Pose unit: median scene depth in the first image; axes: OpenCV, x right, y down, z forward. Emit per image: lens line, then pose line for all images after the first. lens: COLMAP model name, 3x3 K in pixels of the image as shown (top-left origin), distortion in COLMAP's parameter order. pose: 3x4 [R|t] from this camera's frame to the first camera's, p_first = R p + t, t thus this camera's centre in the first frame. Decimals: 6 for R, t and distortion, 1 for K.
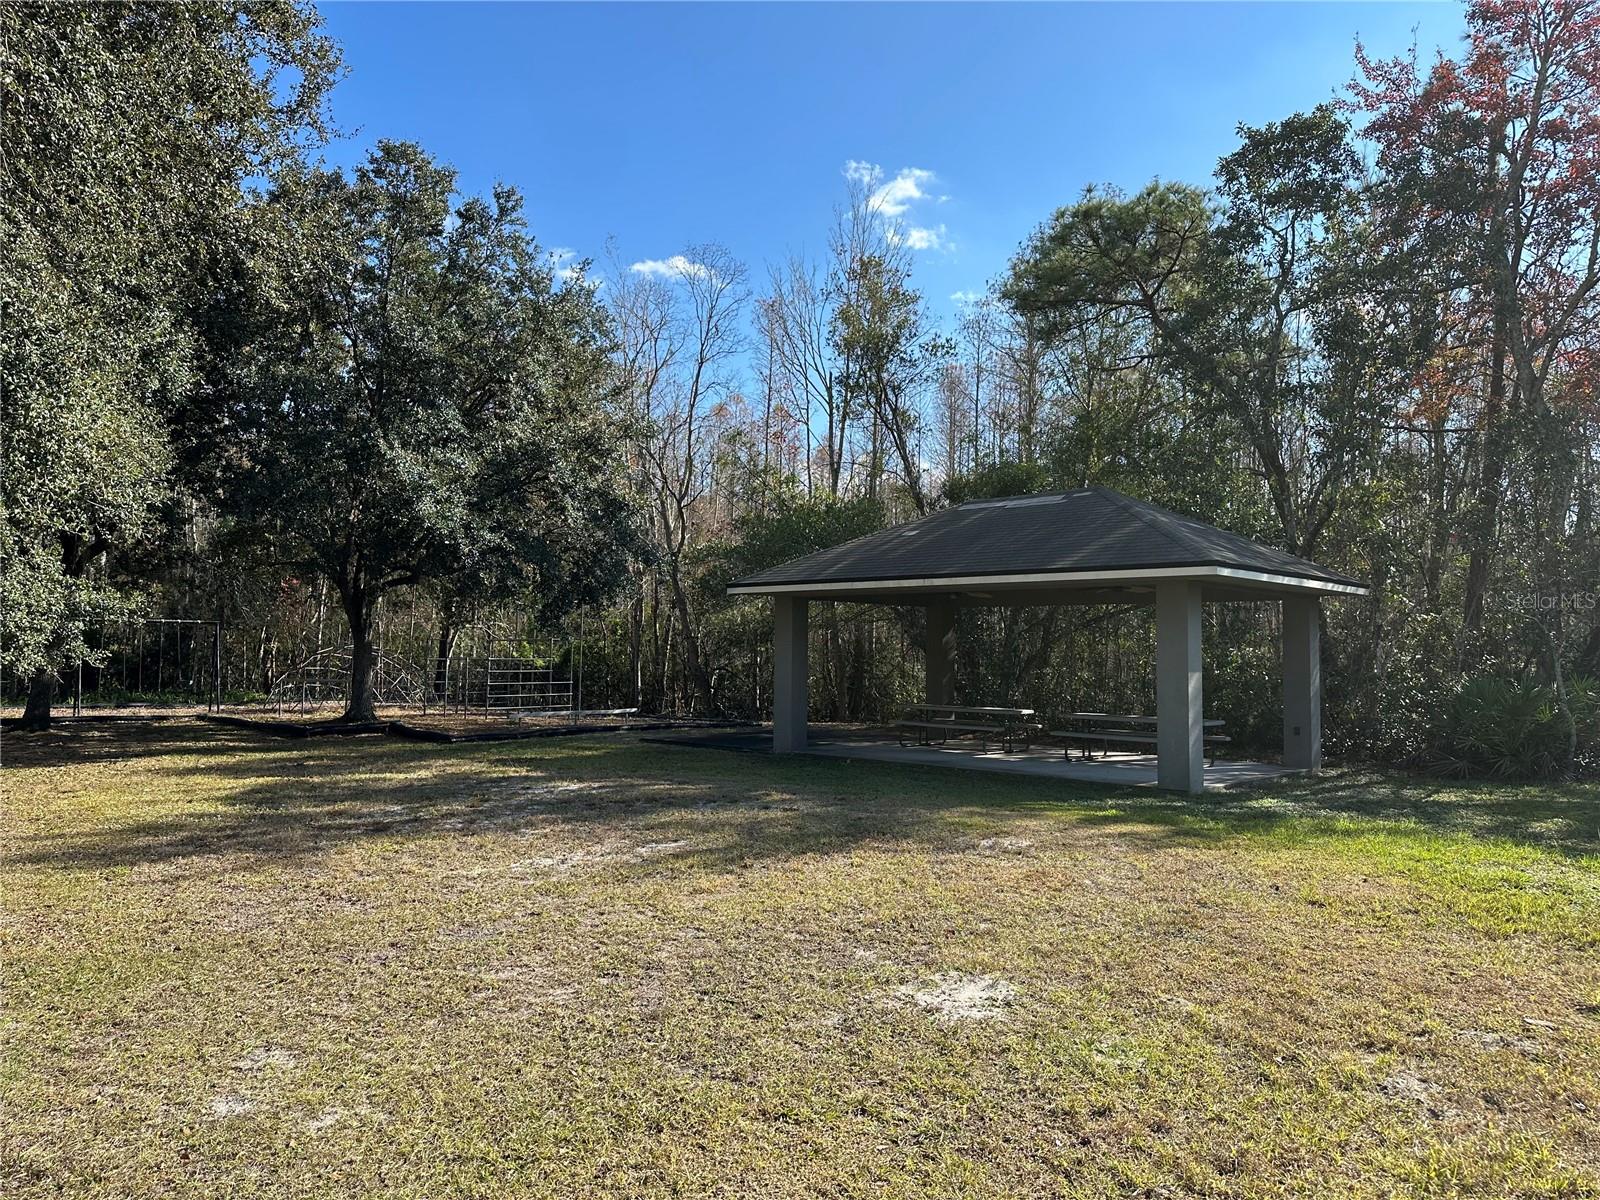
lens RADIAL K [[1128.3, 0, 800.0], [0, 1128.3, 600.0], [0, 0, 1]] dist [0.008824, -0.020422]
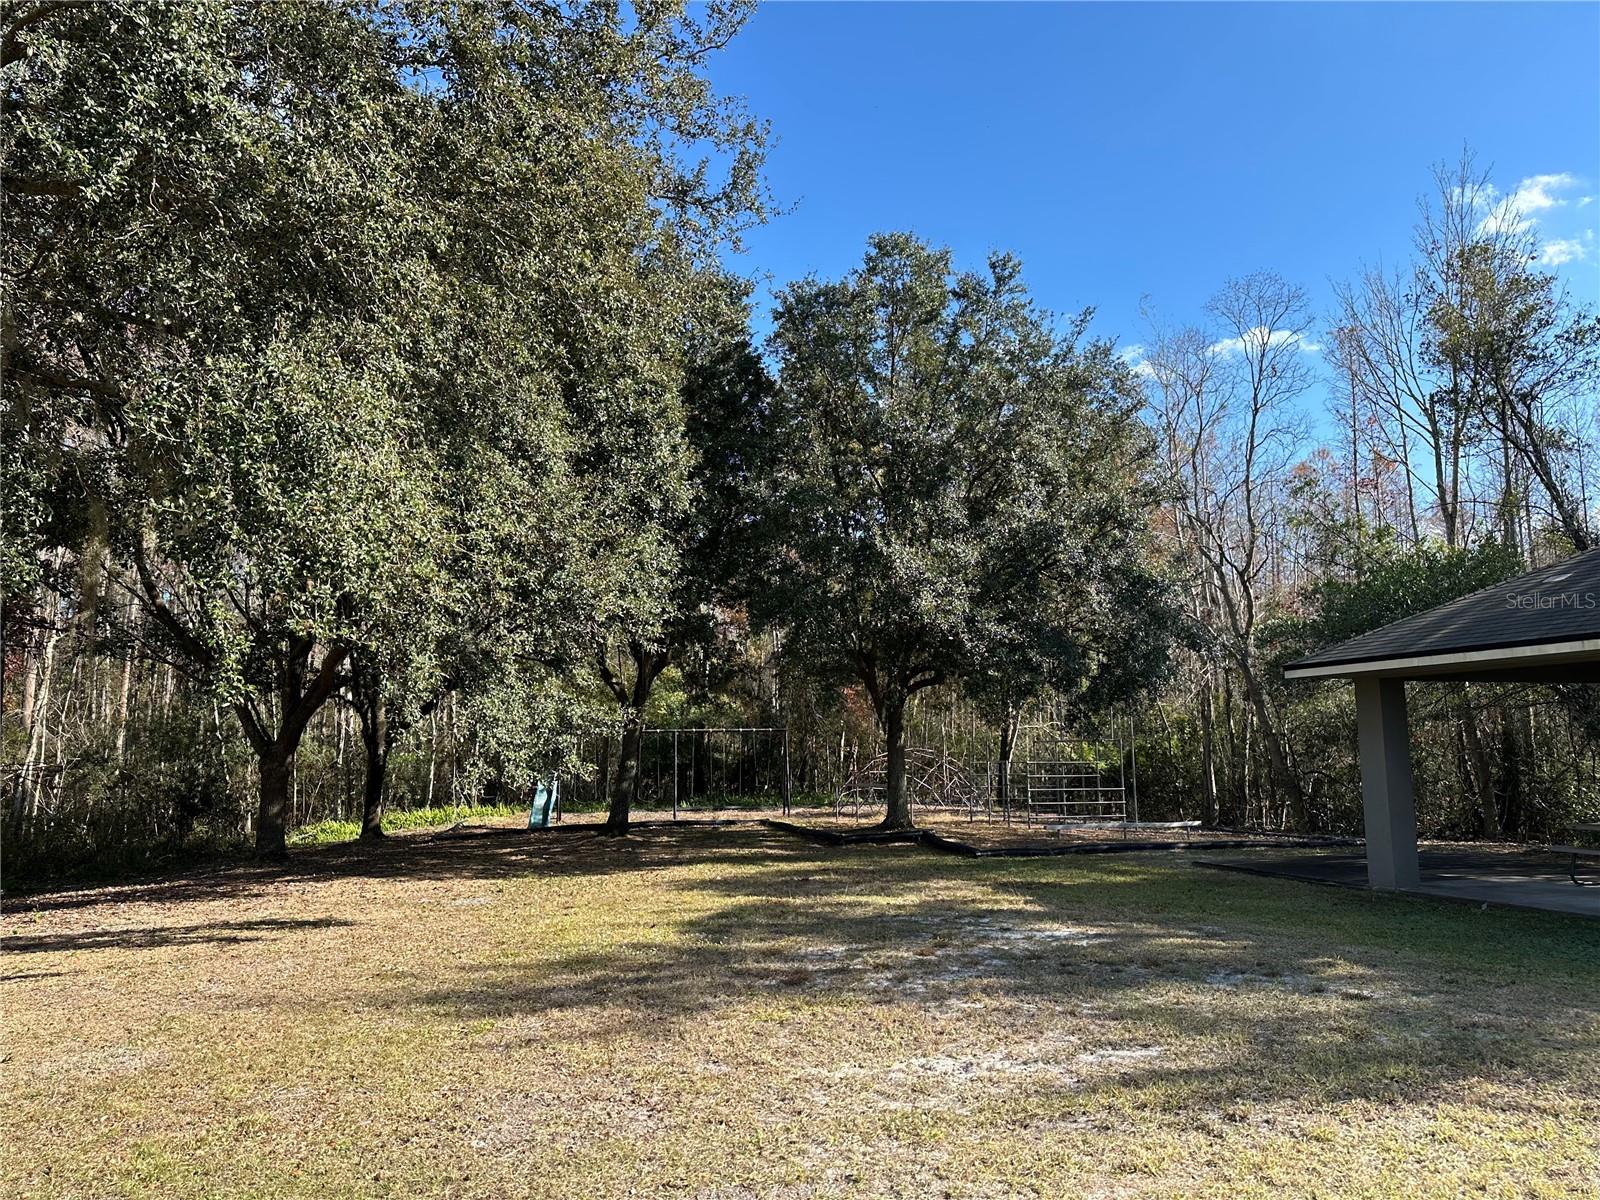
lens RADIAL K [[1093.8, 0, 796.8], [0, 1093.8, 612.3], [0, 0, 1]] dist [0.044076, -0.084240]
pose [[0.857142, -0.080474, -0.508754, 0.031895], [0.040249, 0.995164, -0.089603, 0.002303], [0.513504, 0.056325, 0.856236, 0.147957]]
